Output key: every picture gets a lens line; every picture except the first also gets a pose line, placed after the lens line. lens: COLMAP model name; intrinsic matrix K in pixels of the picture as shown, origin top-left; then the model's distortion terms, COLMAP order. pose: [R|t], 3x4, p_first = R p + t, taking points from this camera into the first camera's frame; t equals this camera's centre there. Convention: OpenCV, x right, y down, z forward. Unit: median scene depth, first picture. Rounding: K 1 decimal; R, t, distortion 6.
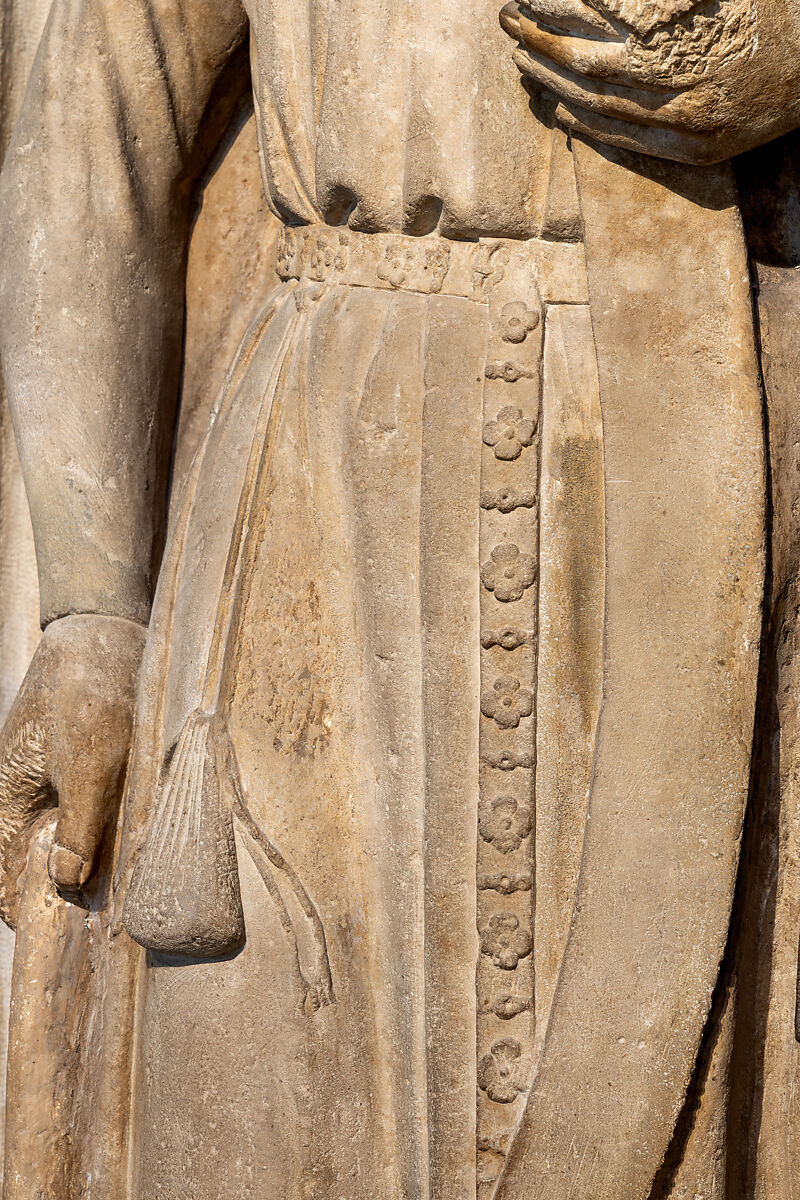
lens RADIAL K [[3474.3, 0, 398.5], [0, 3474.3, 602.5], [0, 0, 1]] dist [0.030740, 0.252765]
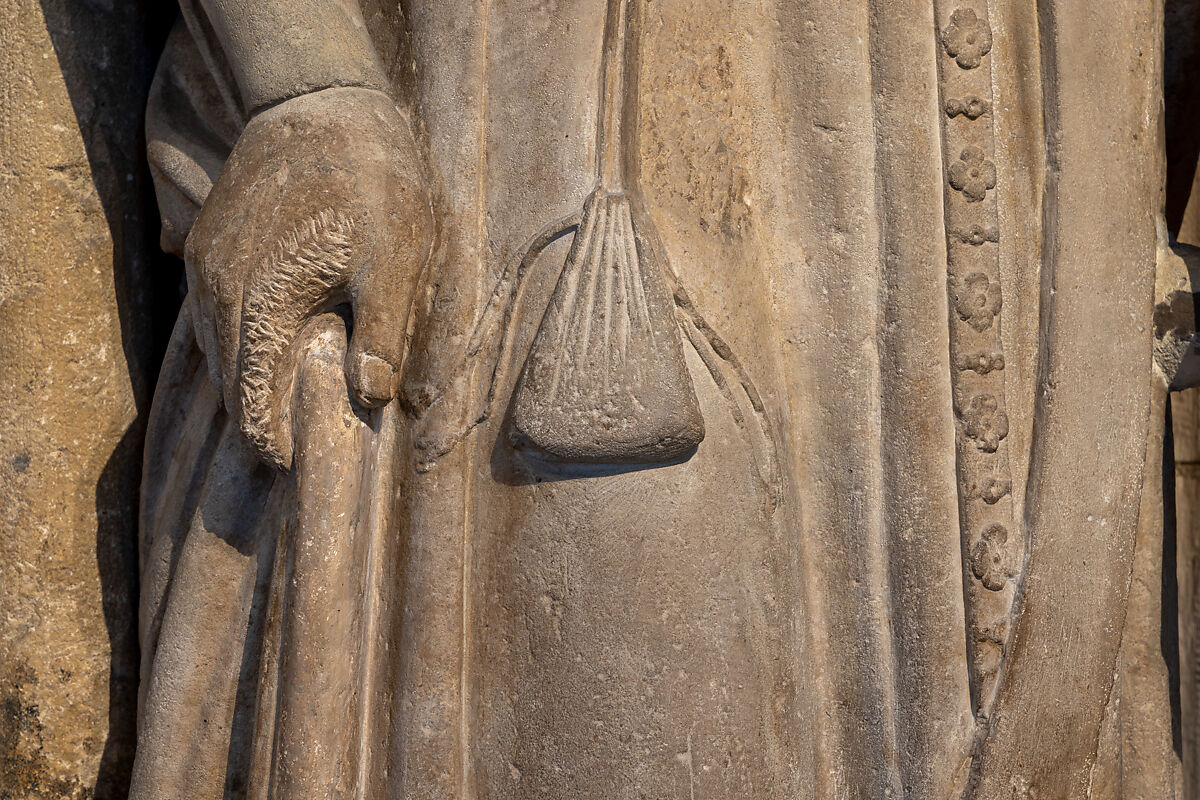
lens RADIAL K [[3474.3, 0, 641.0], [0, 3474.3, 402.8], [0, 0, 1]] dist [0.030740, 0.252765]
pose [[0.745383, -0.024852, 0.666173, -0.653834], [0.009227, 0.999594, 0.026966, 0.062987], [-0.666573, -0.013953, 0.745309, 0.338419]]
